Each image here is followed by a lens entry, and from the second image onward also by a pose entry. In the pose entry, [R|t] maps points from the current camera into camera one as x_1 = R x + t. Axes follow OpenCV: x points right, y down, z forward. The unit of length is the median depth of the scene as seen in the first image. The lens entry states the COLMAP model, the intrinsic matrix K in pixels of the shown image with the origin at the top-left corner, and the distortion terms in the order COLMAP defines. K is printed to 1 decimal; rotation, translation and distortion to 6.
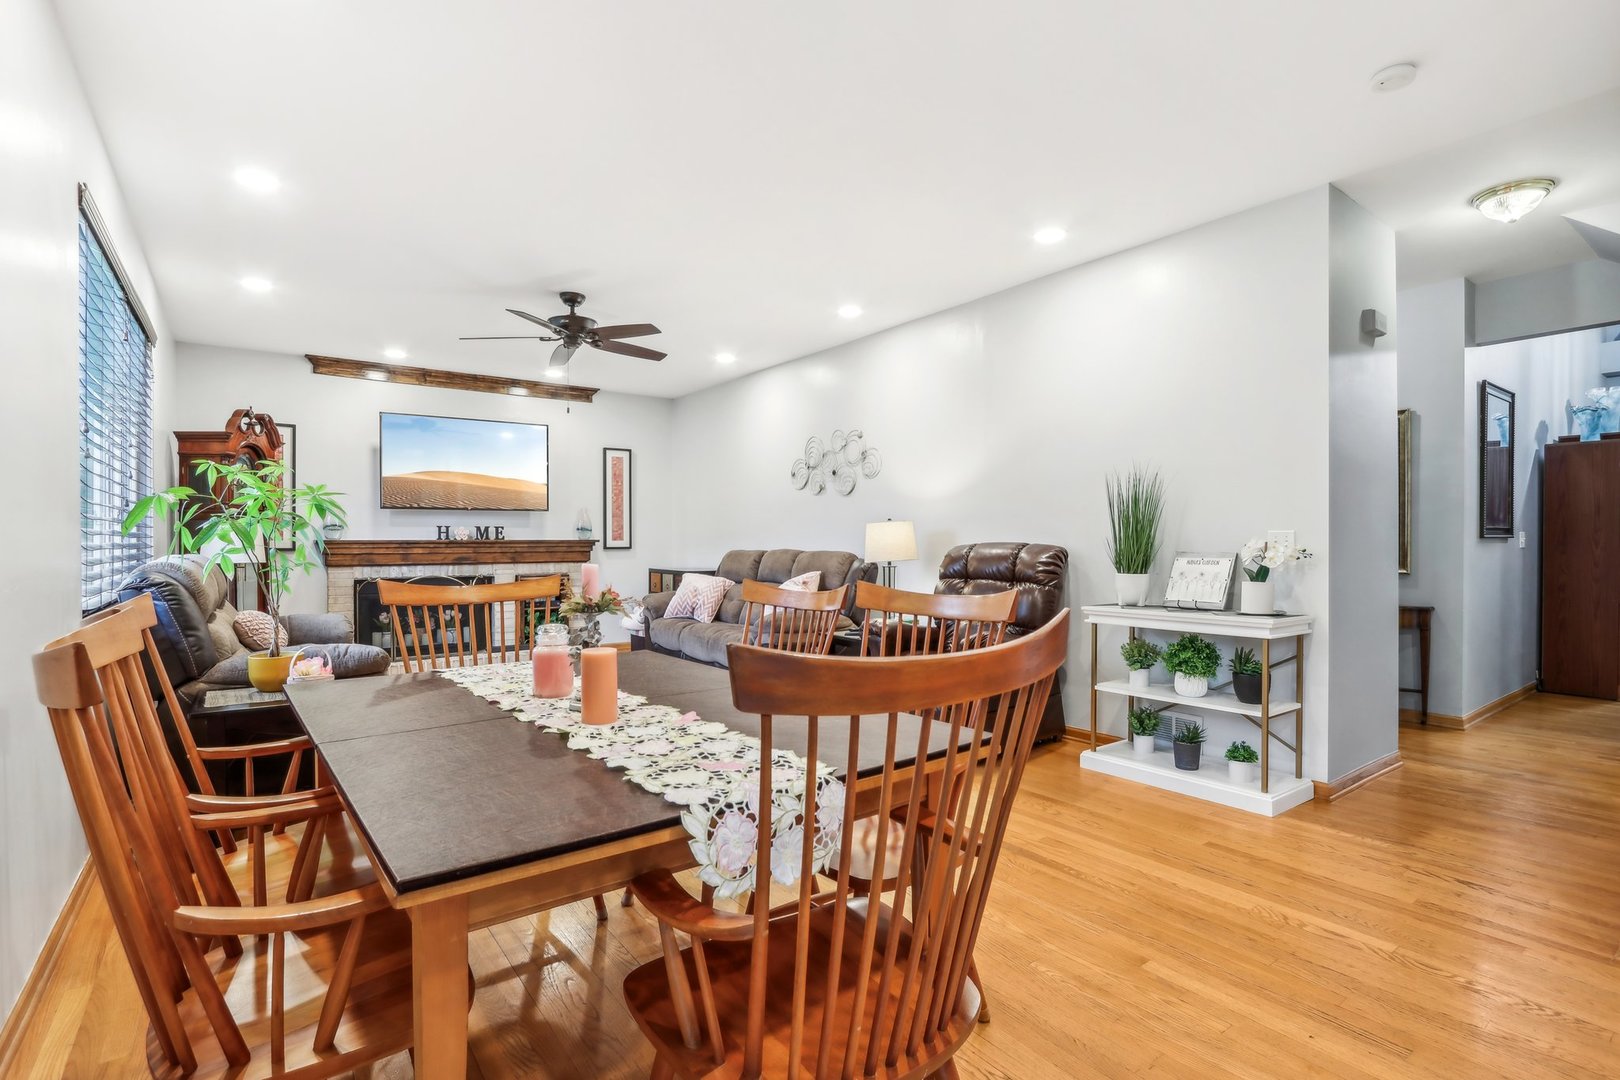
lens RADIAL K [[752.1, 0, 805.7], [0, 752.1, 545.1], [0, 0, 1]] dist [-0.012635, 0.001950]
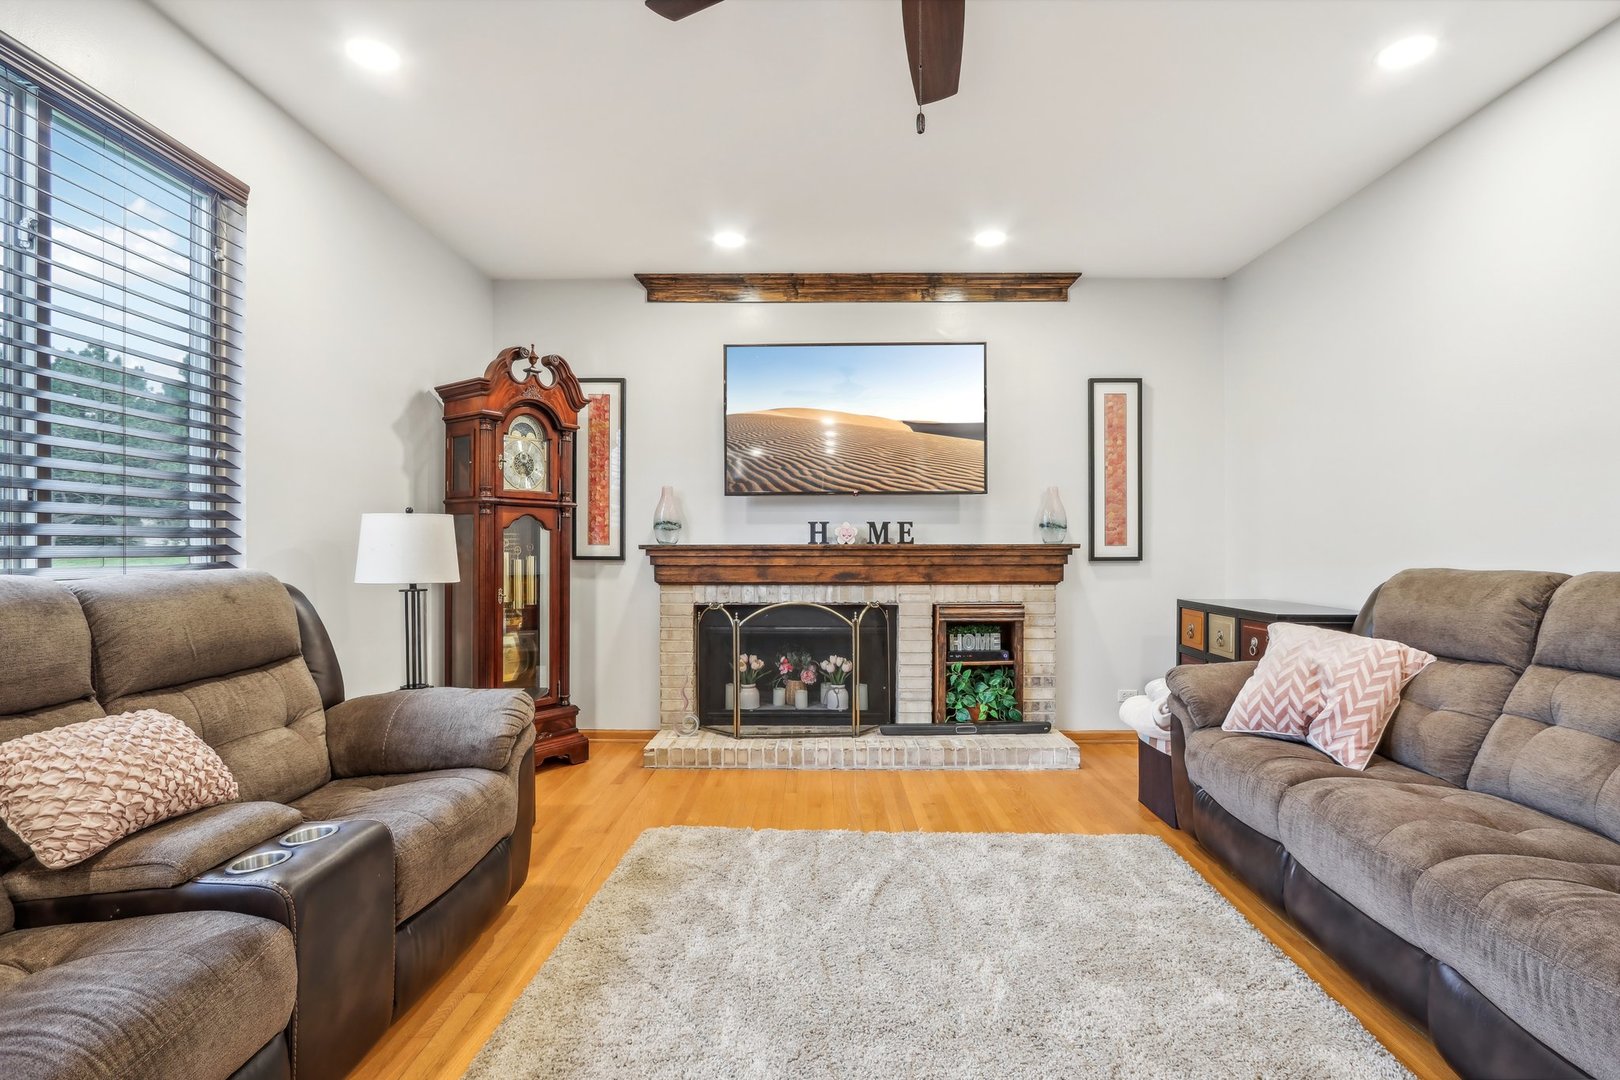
lens RADIAL K [[752.1, 0, 814.8], [0, 752.1, 541.9], [0, 0, 1]] dist [-0.012635, 0.001950]
pose [[0.798479, -0.004573, -0.602005, -0.114269], [-0.004648, 0.999894, -0.013762, -0.000488], [0.602005, 0.013787, 0.798374, 0.512600]]
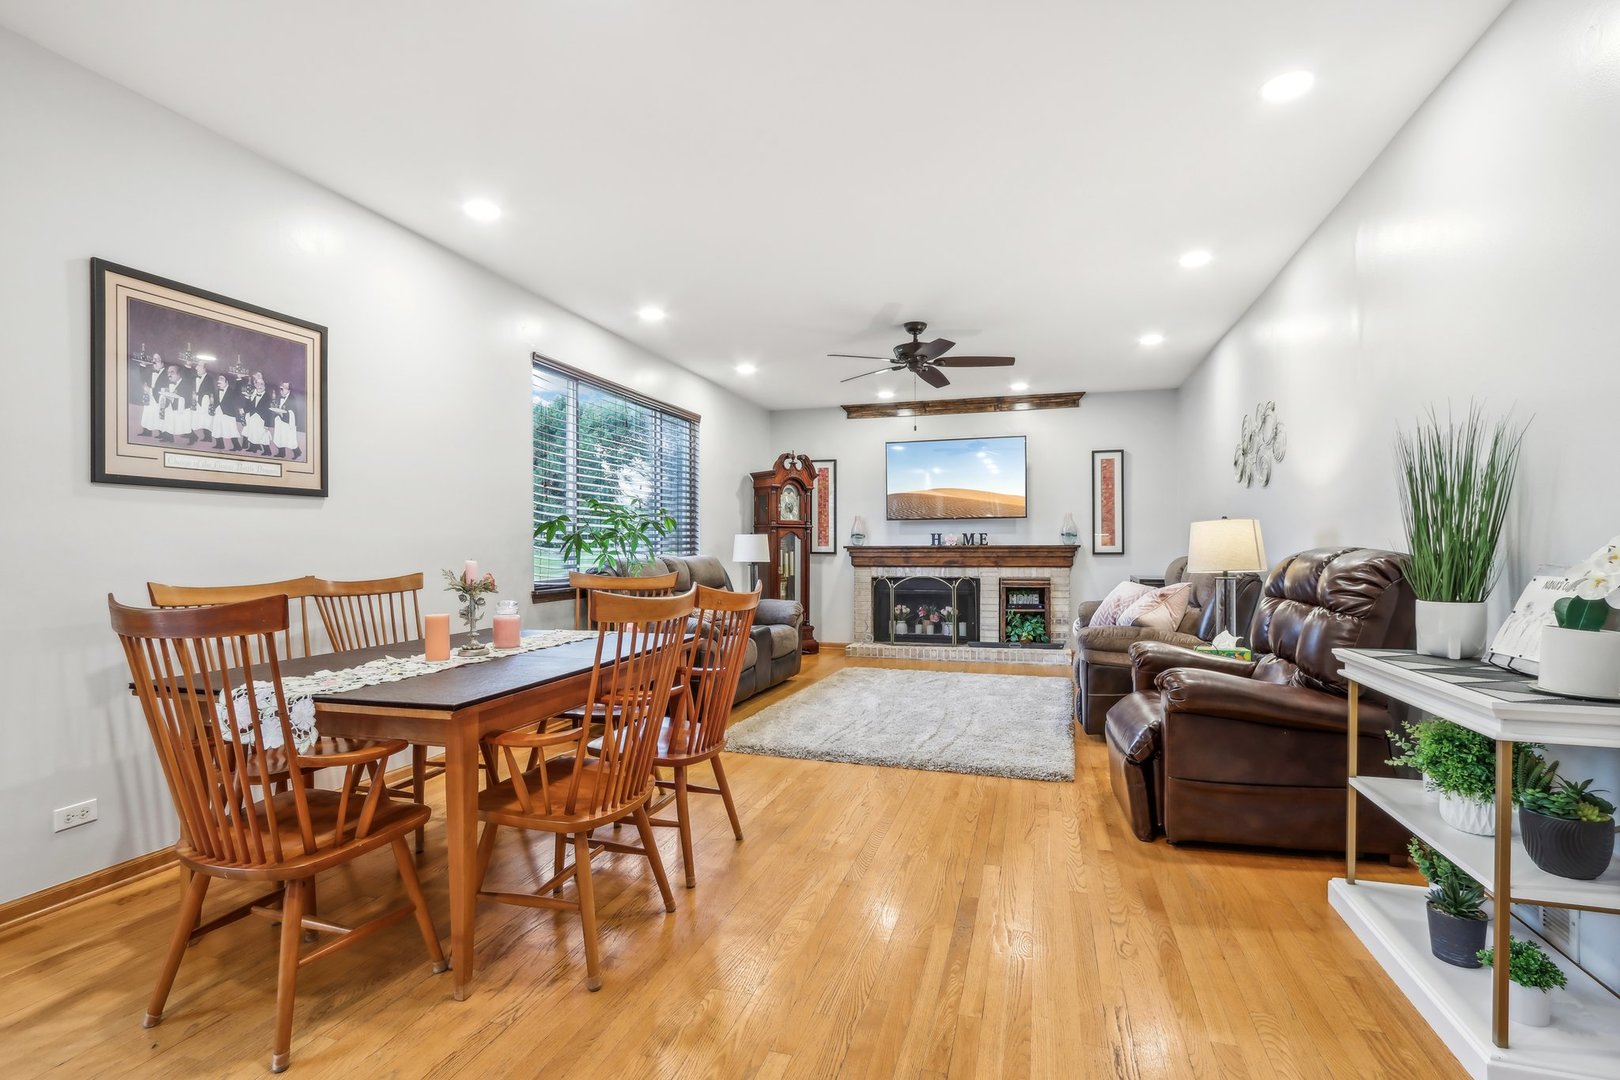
lens RADIAL K [[752.1, 0, 821.9], [0, 752.1, 543.7], [0, 0, 1]] dist [-0.012635, 0.001950]
pose [[0.607204, -0.004644, -0.794532, 0.340298], [-0.003752, 0.999955, -0.008713, 0.000871], [0.794537, 0.008271, 0.607160, 0.155697]]
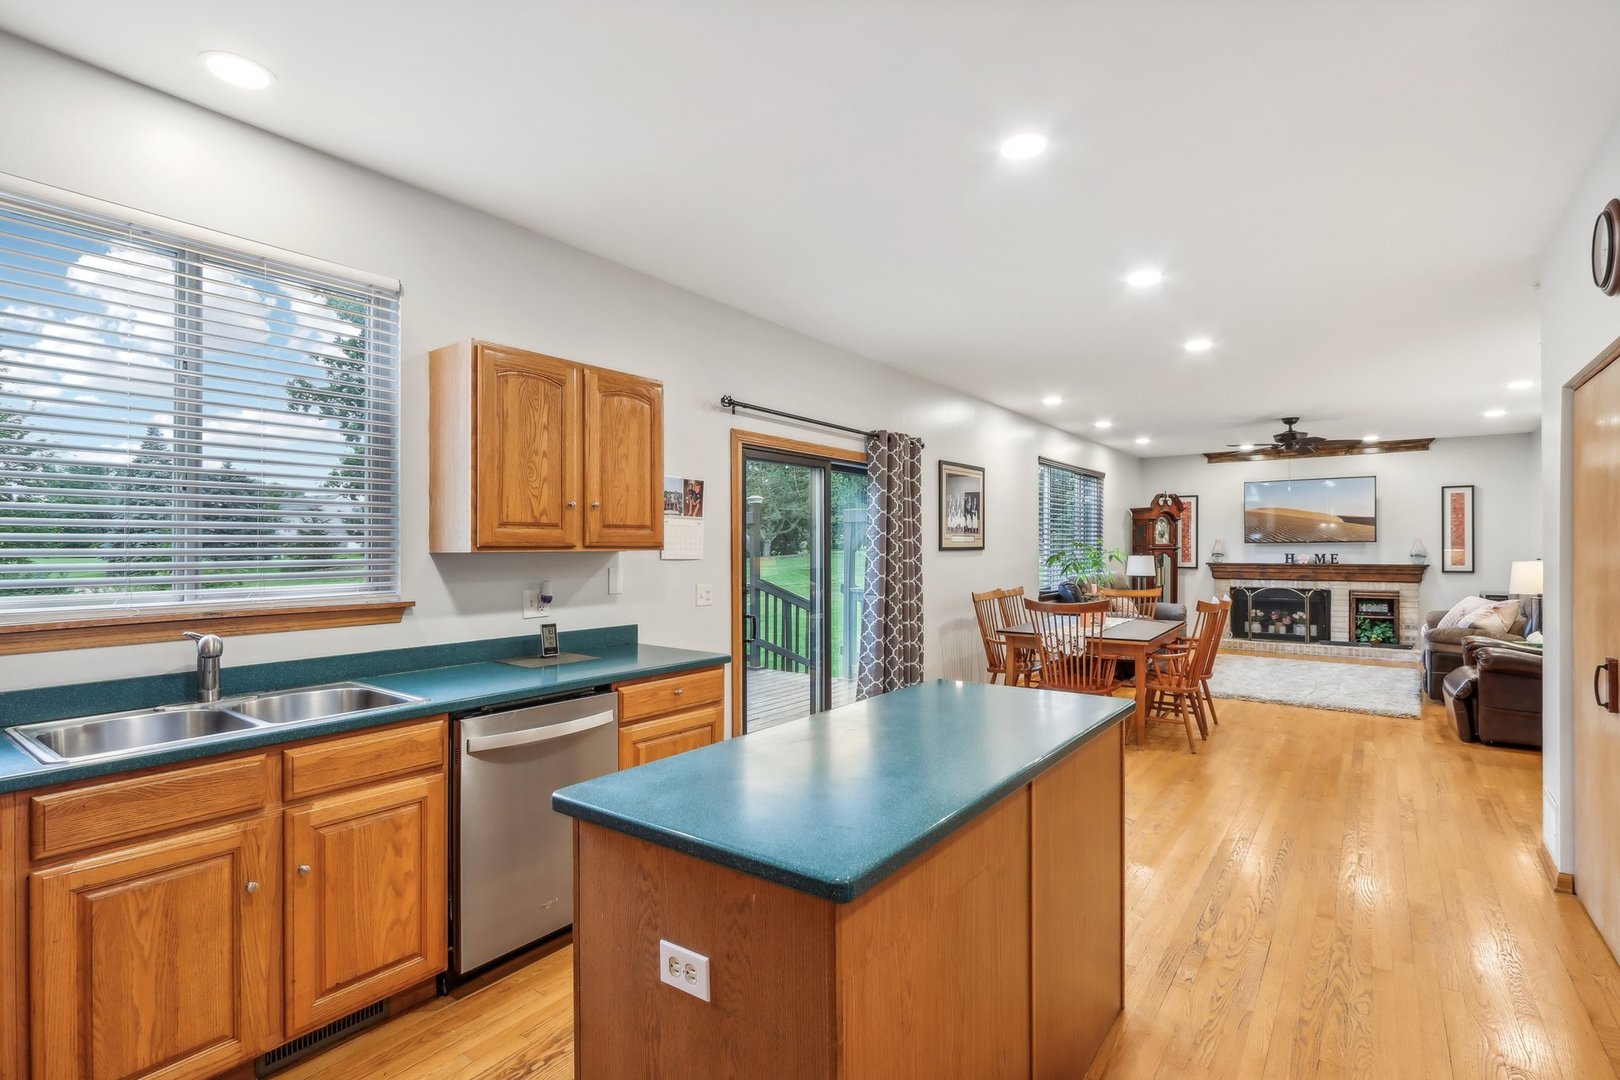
lens RADIAL K [[752.1, 0, 800.9], [0, 752.1, 546.4], [0, 0, 1]] dist [-0.012635, 0.001950]
pose [[0.274069, 0.000623, -0.961710, 0.672267], [-0.005041, 0.999987, -0.000789, -0.034635], [0.961697, 0.005064, 0.274069, -0.324056]]
